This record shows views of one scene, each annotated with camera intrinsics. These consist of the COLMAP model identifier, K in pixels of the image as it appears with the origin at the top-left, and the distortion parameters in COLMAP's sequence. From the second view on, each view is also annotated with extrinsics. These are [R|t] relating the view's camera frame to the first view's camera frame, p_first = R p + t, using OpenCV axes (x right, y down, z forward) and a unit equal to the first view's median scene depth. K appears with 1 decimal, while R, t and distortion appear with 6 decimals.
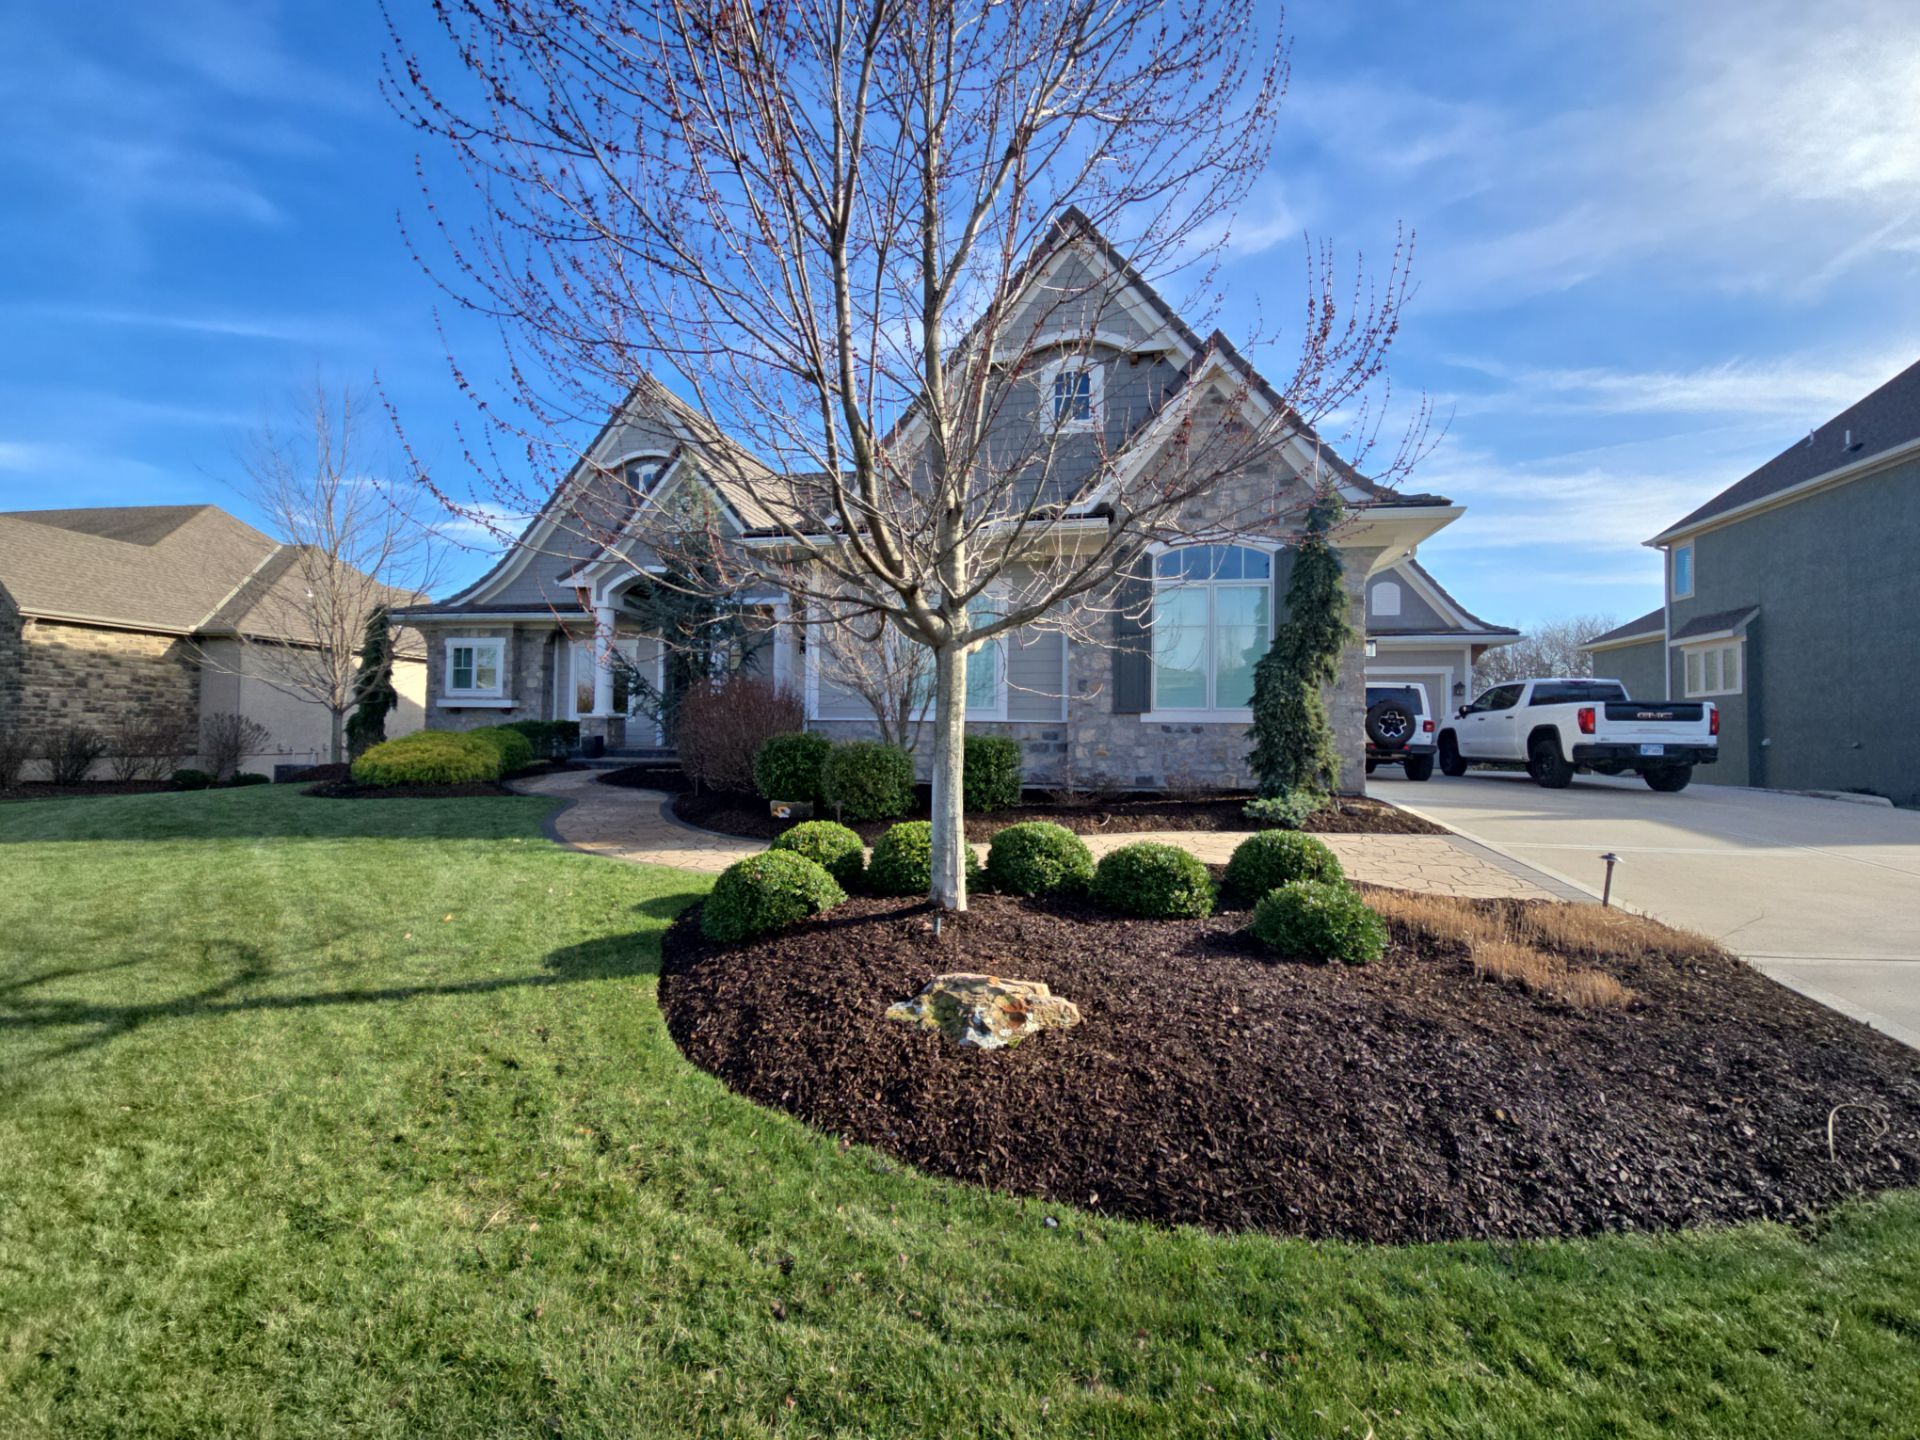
lens RADIAL K [[795.8, 0, 962.9], [0, 795.8, 710.7], [0, 0, 1]] dist [0.002363, -0.000034]
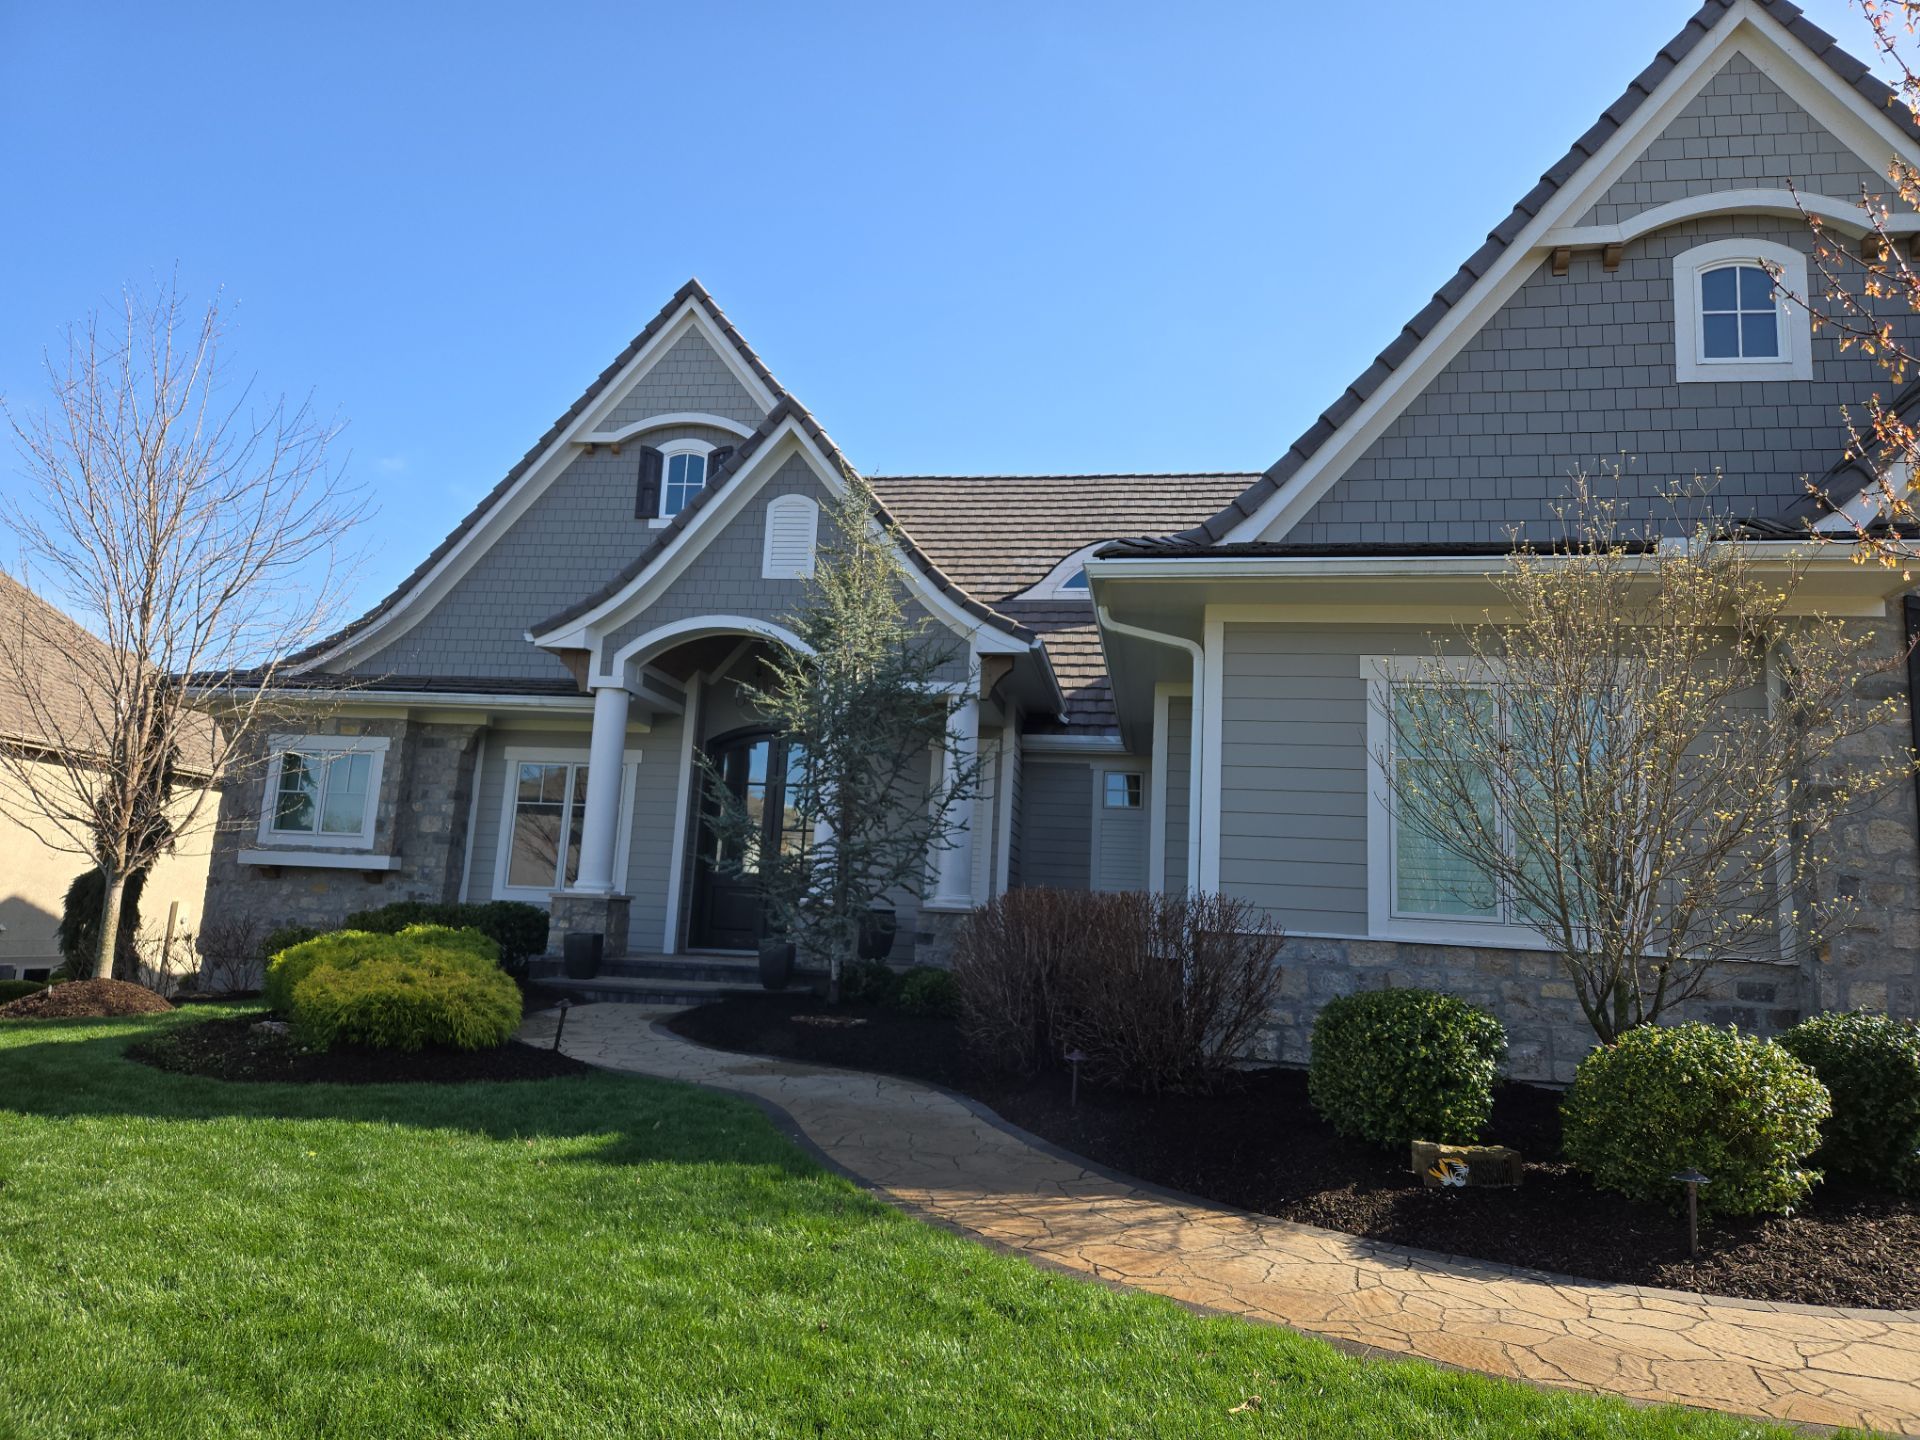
lens RADIAL K [[1266.6, 0, 964.8], [0, 1266.6, 714.8], [0, 0, 1]] dist [0.095726, -0.072172]
pose [[0.998518, 0.042661, 0.033792, -0.238099], [-0.037753, 0.990191, -0.134521, -0.005818], [-0.039200, 0.133046, 0.990334, 0.143708]]
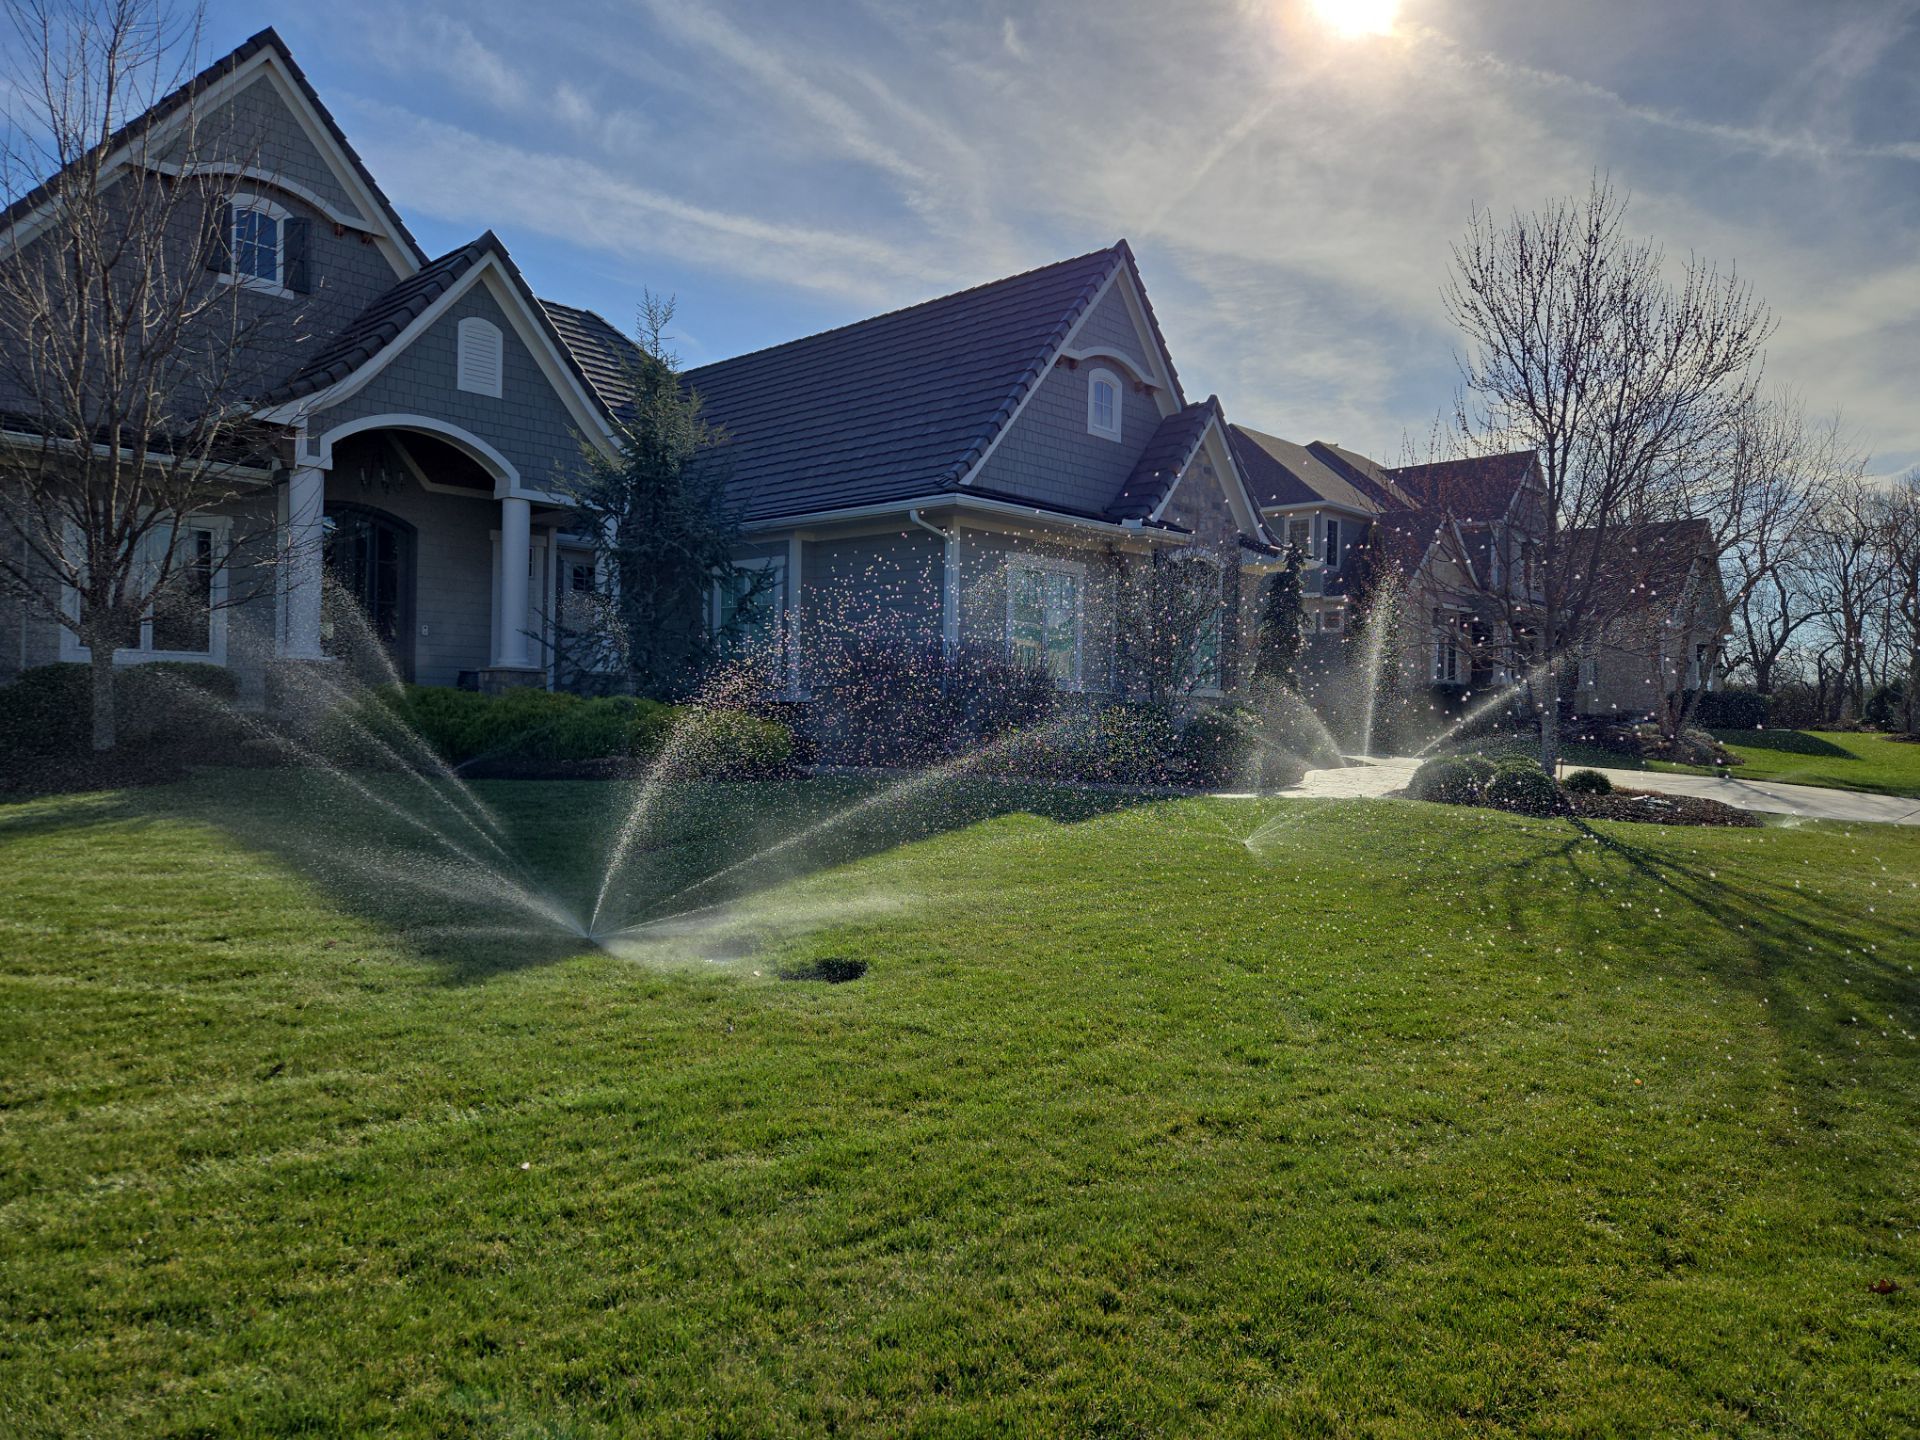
lens RADIAL K [[1266.6, 0, 964.8], [0, 1266.6, 714.8], [0, 0, 1]] dist [0.095726, -0.072172]
pose [[0.543511, 0.001750, 0.839400, -0.951209], [-0.036448, 0.999104, 0.021517, 0.009929], [-0.838610, -0.042290, 0.543088, 0.100423]]
